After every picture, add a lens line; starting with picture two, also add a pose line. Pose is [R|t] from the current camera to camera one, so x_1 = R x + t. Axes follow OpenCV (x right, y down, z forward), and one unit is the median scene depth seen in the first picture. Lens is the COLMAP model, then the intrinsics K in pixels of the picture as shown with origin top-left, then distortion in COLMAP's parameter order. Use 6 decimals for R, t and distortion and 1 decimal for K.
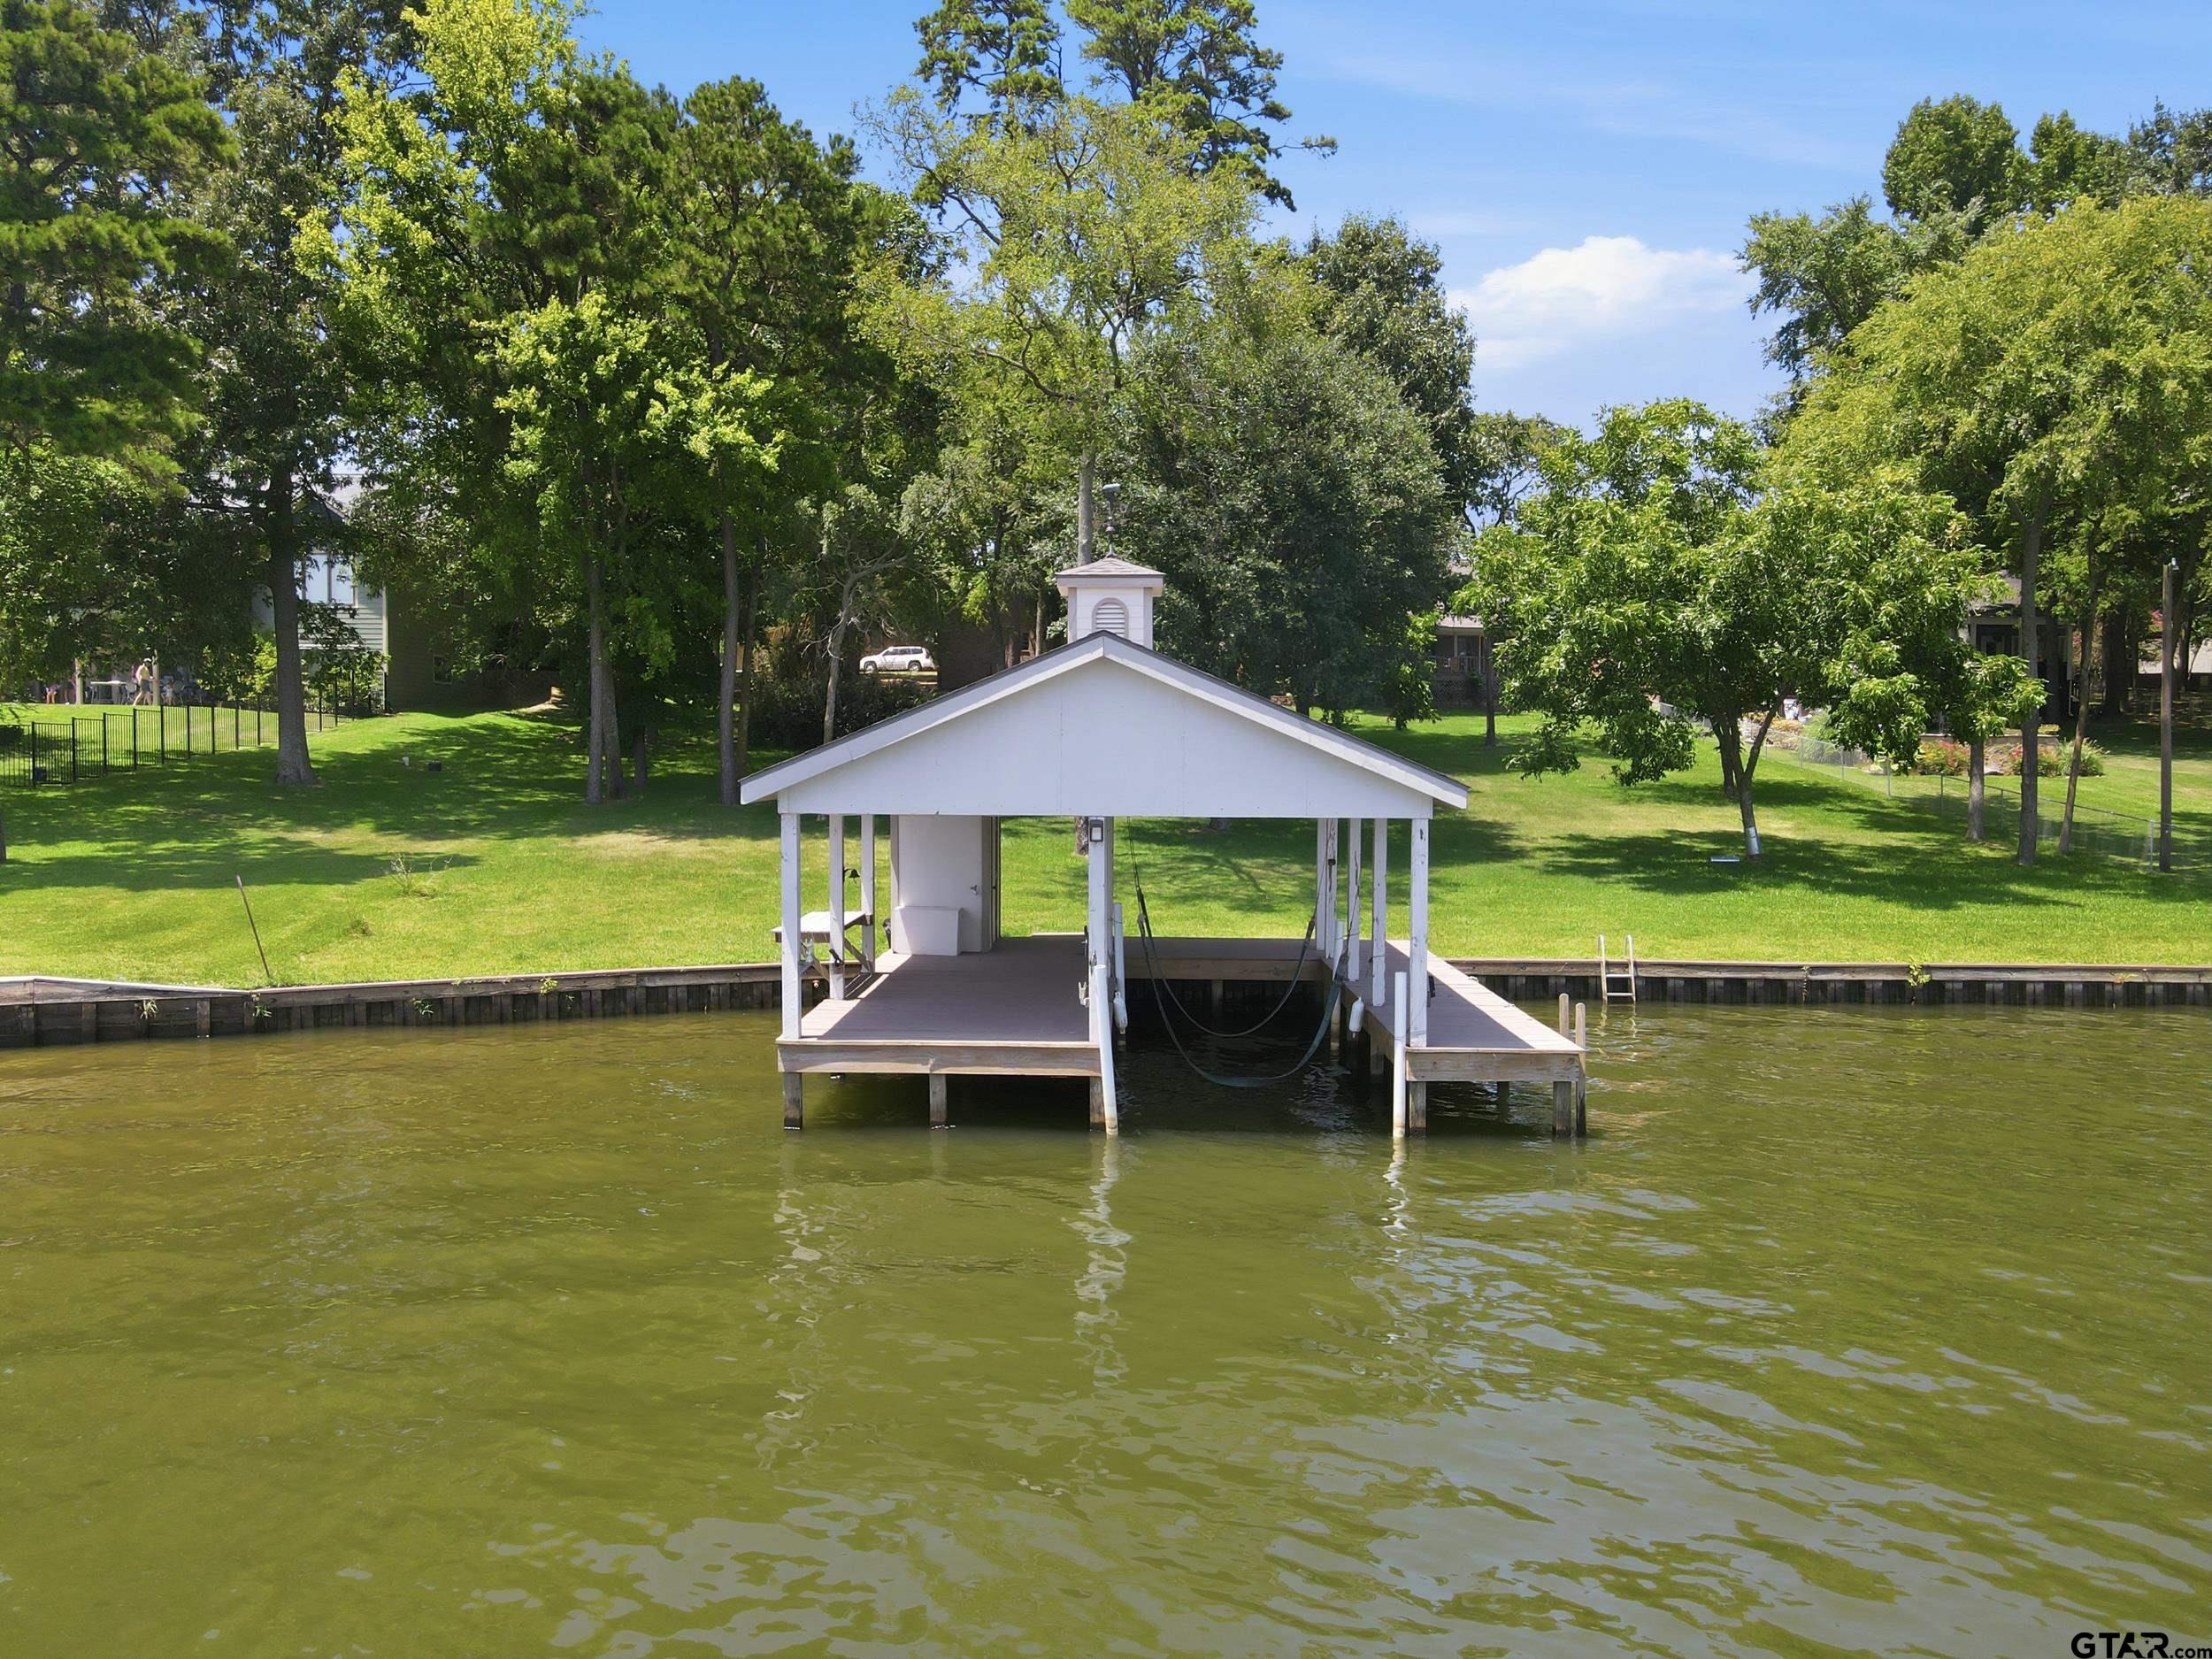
lens RADIAL K [[1640.3, 0, 1104.5], [0, 1640.3, 816.2], [0, 0, 1]] dist [0.014498, 0.000929]
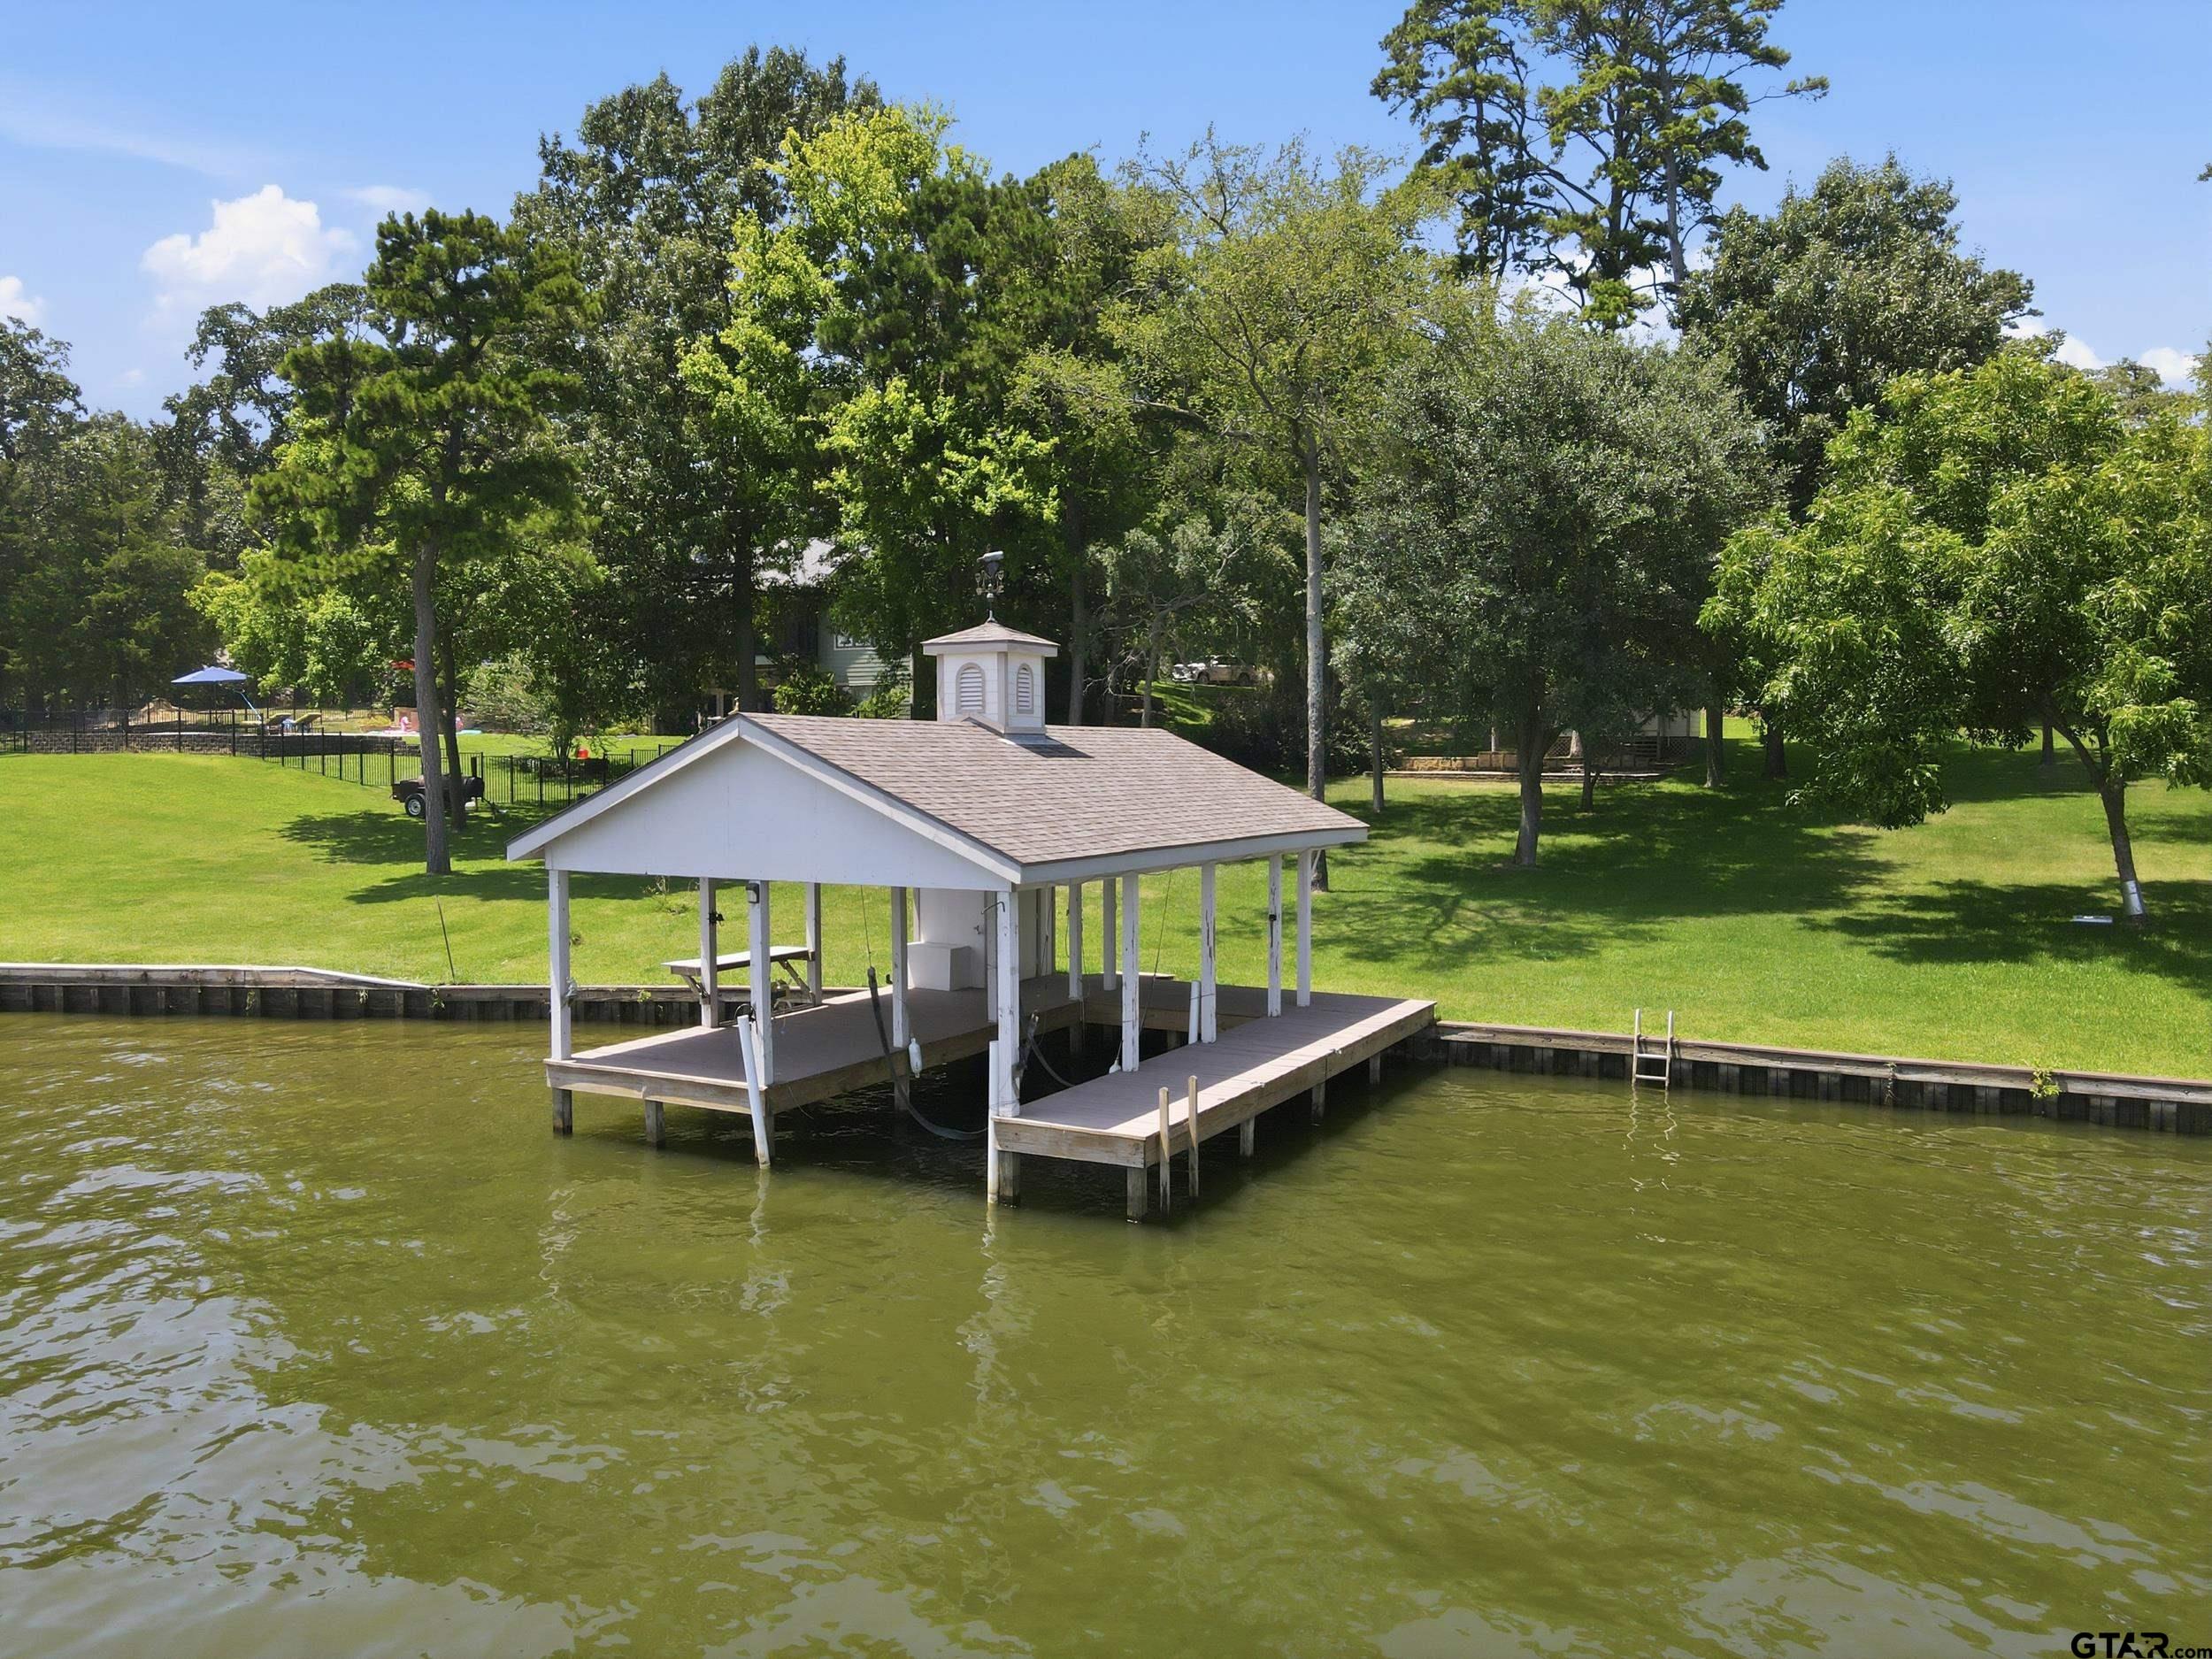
lens RADIAL K [[1655.8, 0, 1099.1], [0, 1655.8, 800.6], [0, 0, 1]] dist [0.010433, 0.006749]
pose [[0.890830, 0.007093, -0.454282, 0.387181], [-0.011167, 0.999918, -0.006286, -0.026815], [0.454200, 0.010673, 0.890836, 0.060812]]
